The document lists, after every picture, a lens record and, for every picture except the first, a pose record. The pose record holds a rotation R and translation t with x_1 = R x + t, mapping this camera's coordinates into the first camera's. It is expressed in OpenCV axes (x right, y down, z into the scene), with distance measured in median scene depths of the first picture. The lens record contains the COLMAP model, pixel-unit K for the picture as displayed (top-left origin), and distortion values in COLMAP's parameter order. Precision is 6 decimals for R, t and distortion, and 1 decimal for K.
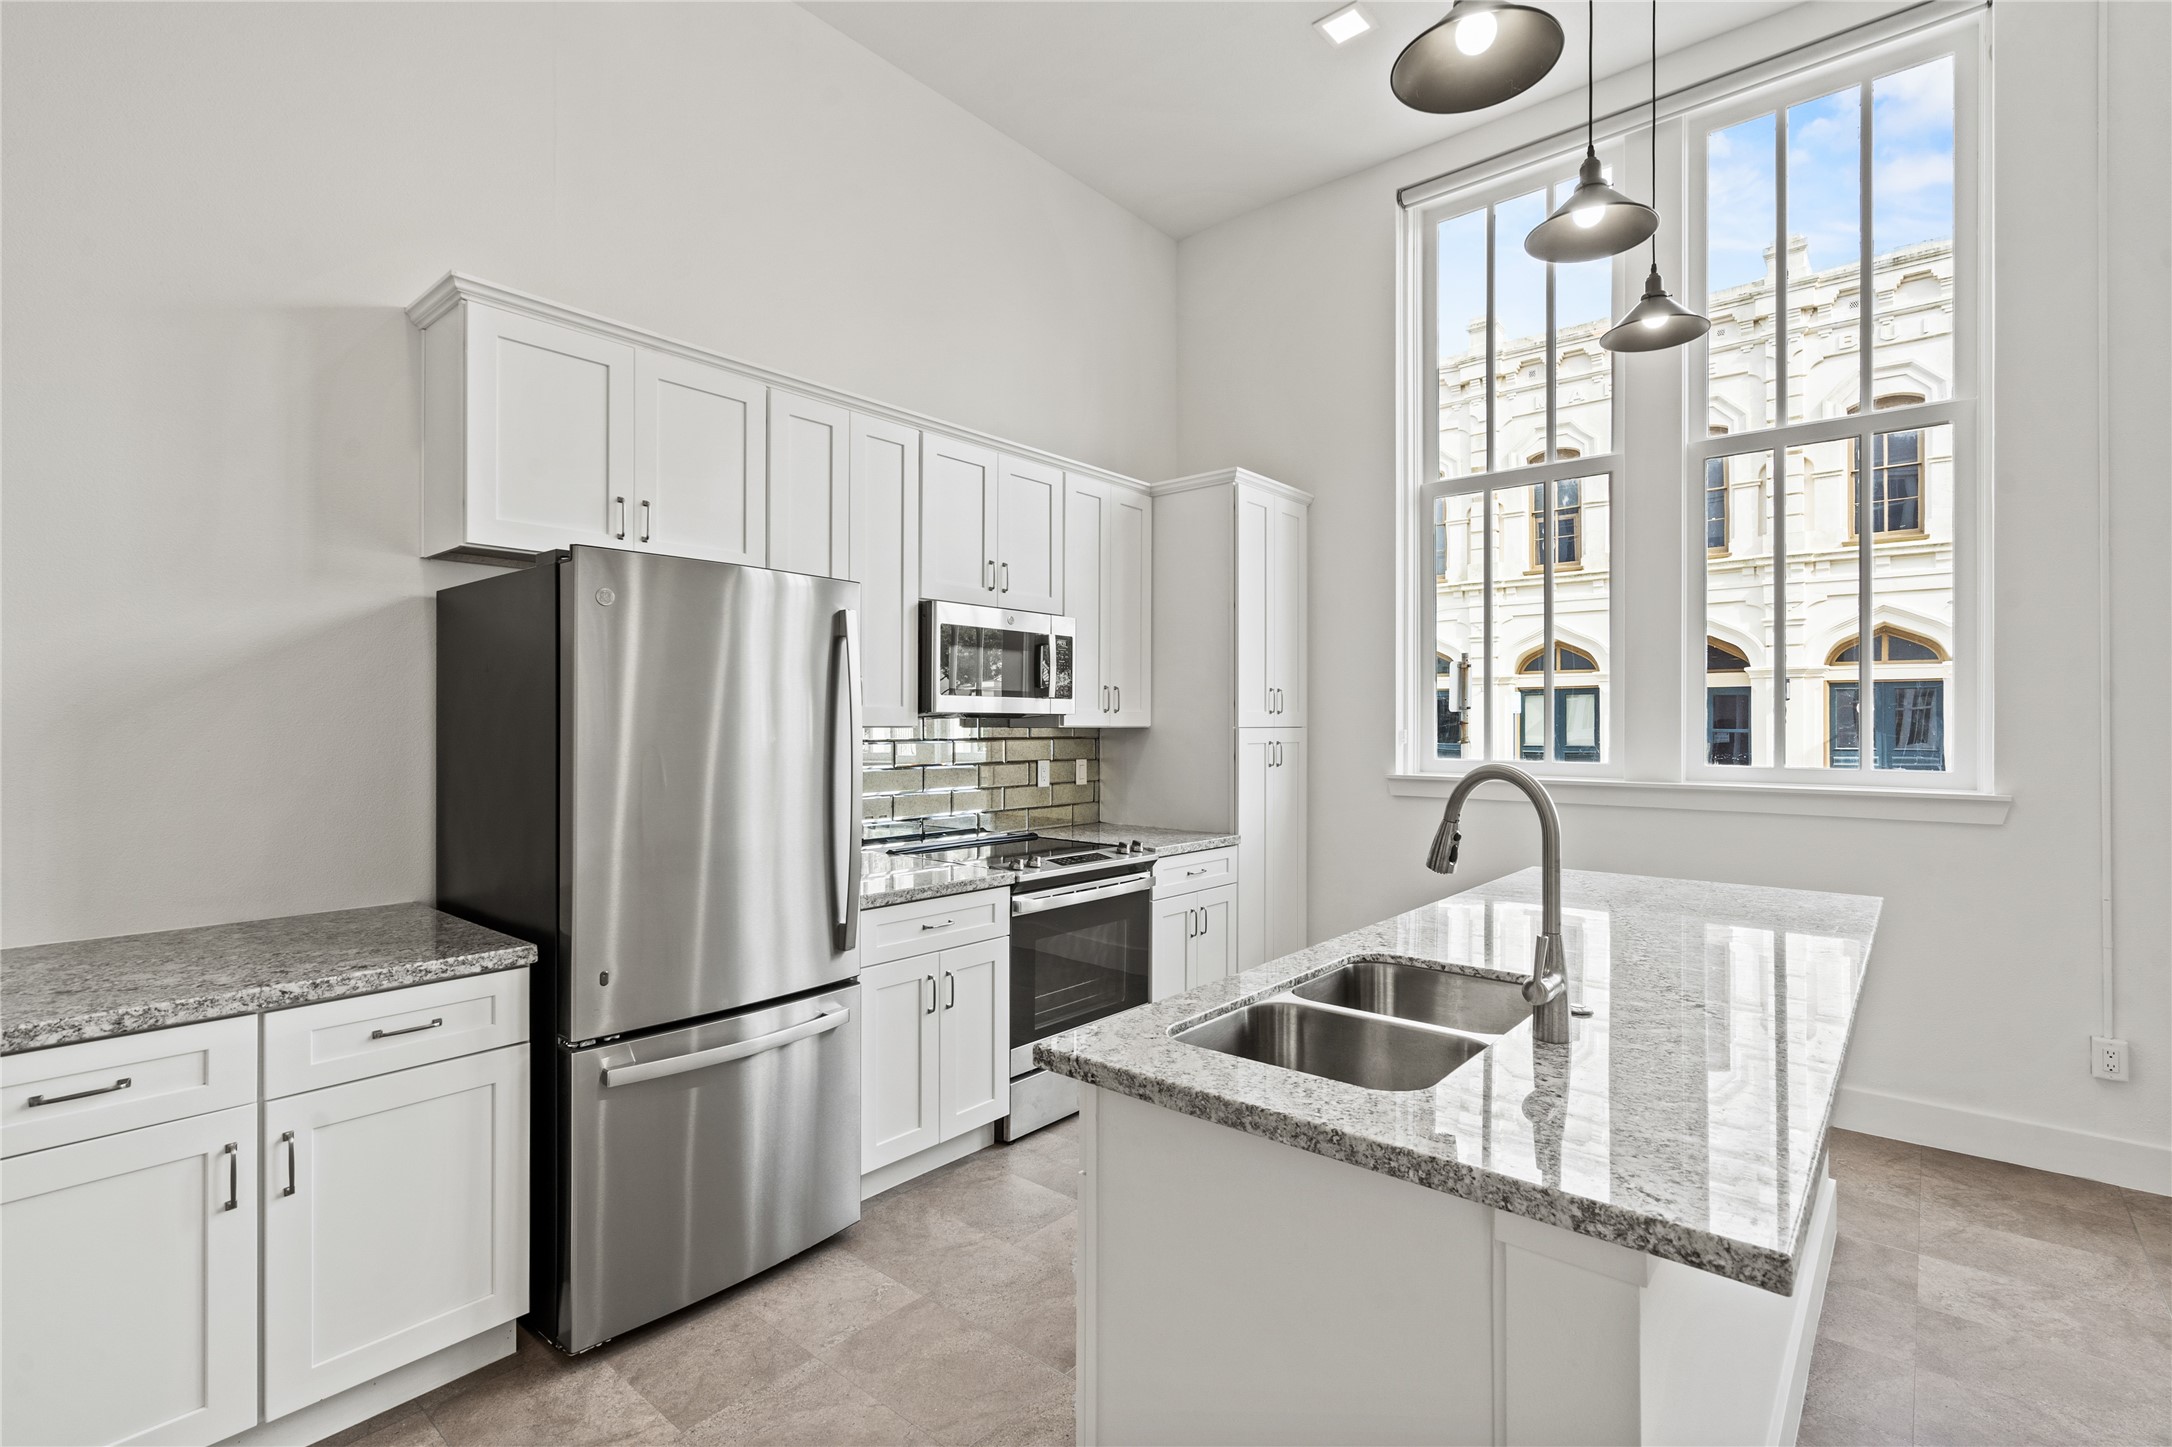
lens RADIAL K [[1004.3, 0, 1075.8], [0, 1004.3, 717.0], [0, 0, 1]] dist [0.000877, 0.000033]
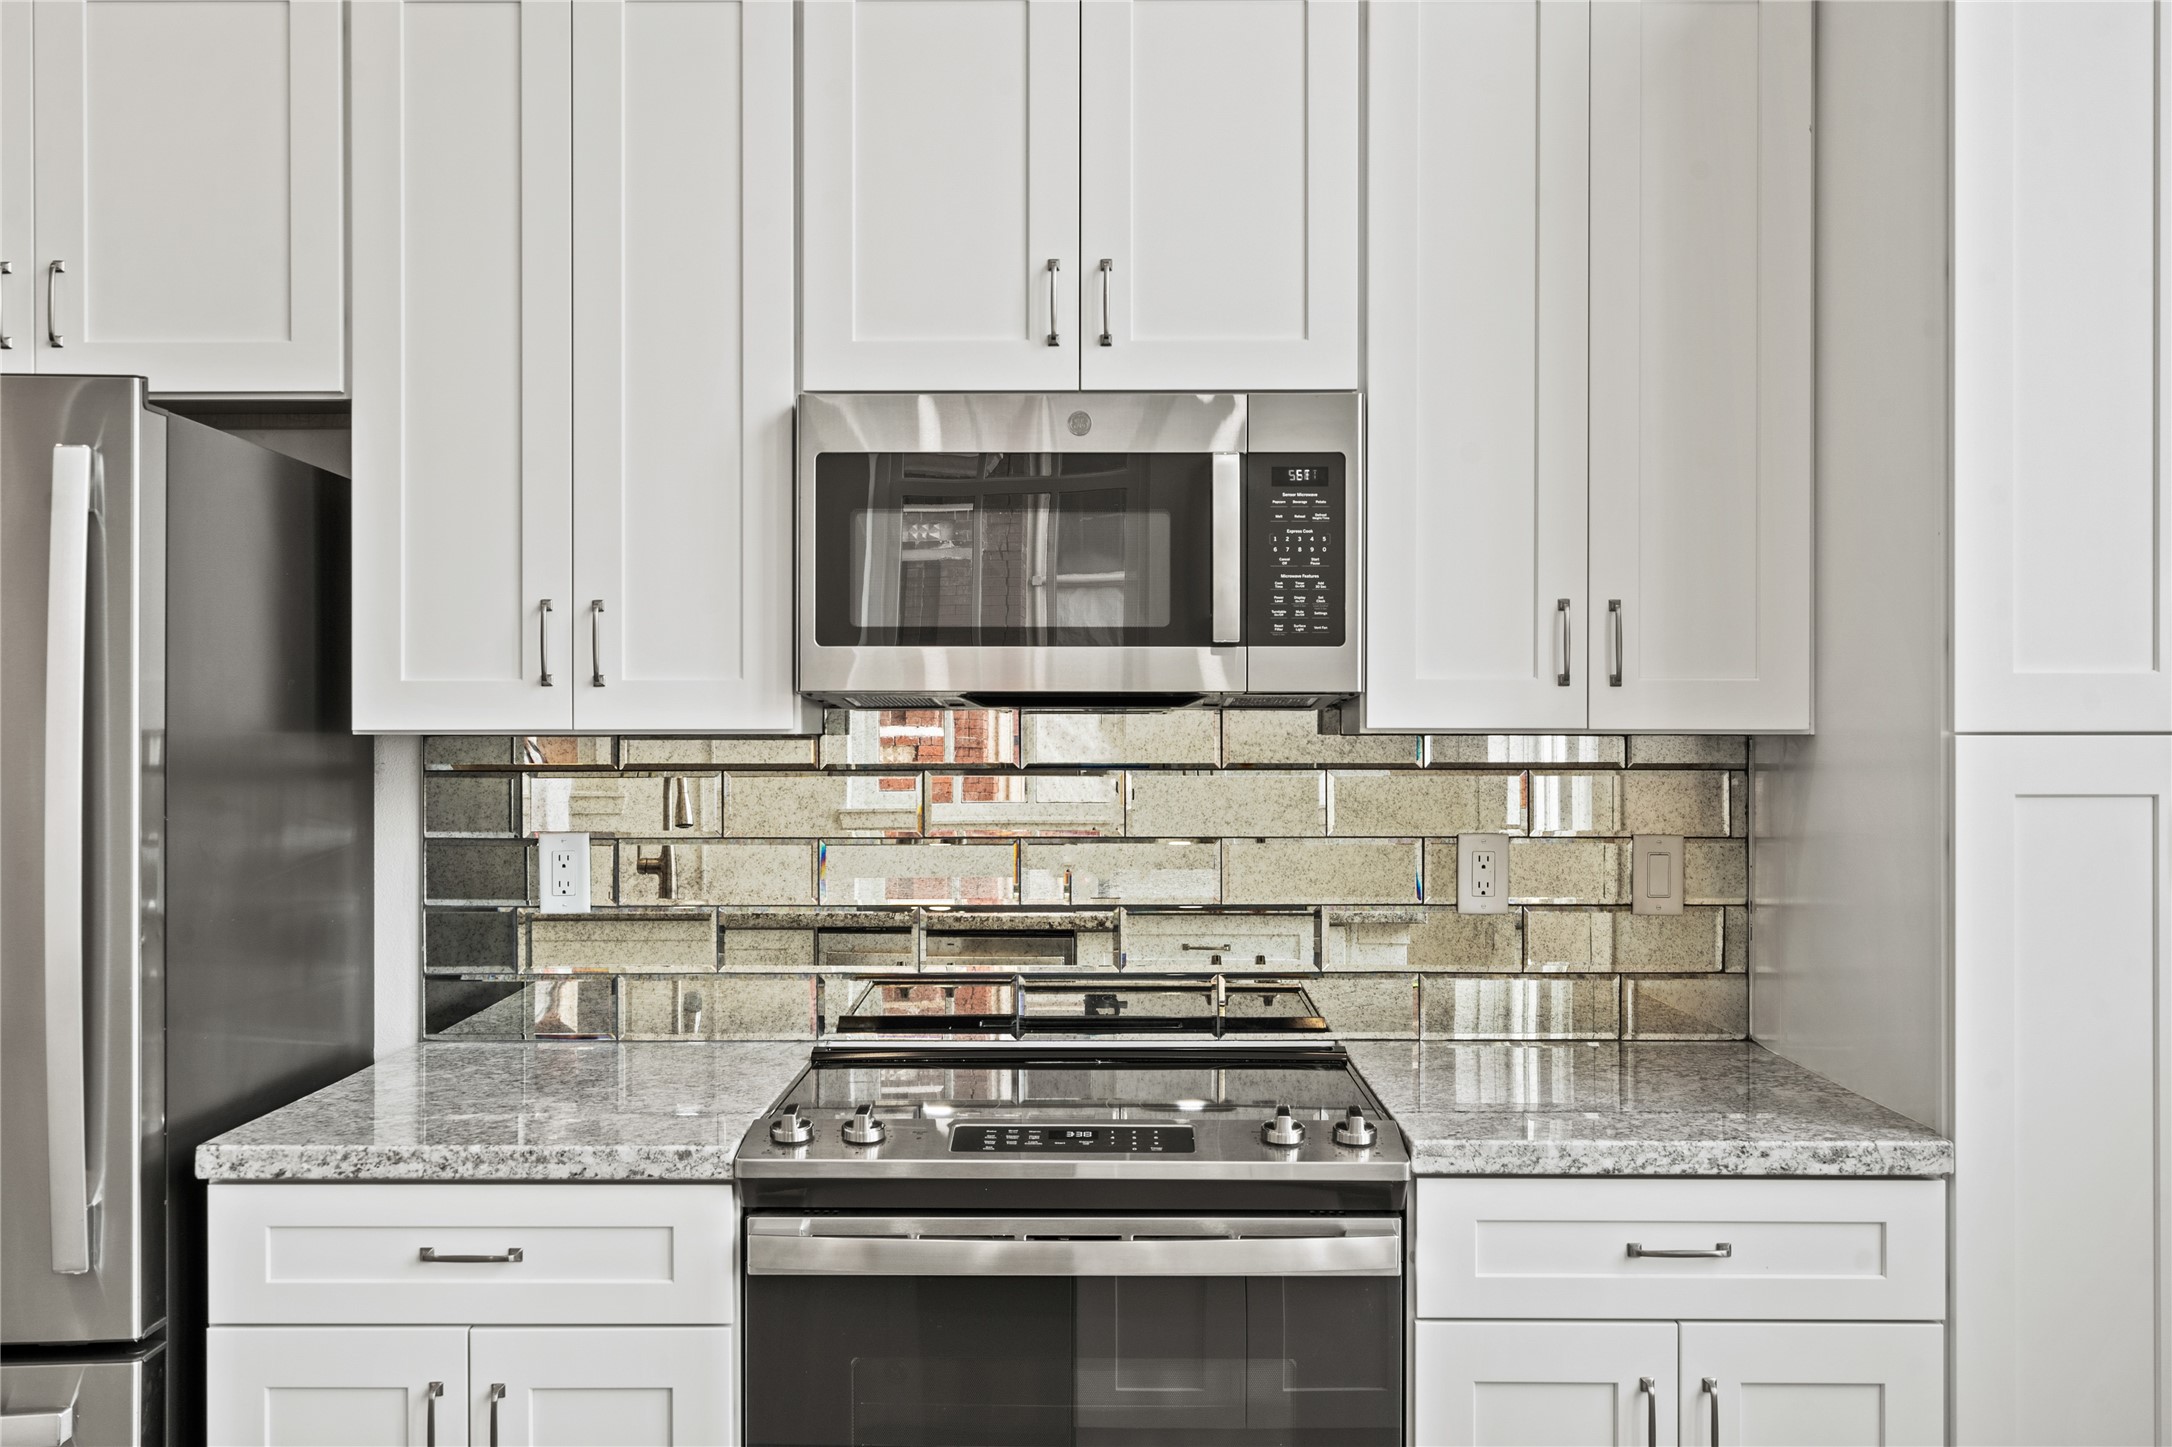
lens RADIAL K [[2052.1, 0, 1086.1], [0, 2052.1, 732.1], [0, 0, 1]] dist [0.001979, 0.000000]
pose [[0.657771, 0.003513, -0.753210, 0.468681], [0.005286, 0.999943, 0.009280, 0.003223], [0.753200, -0.010086, 0.657715, 0.527086]]
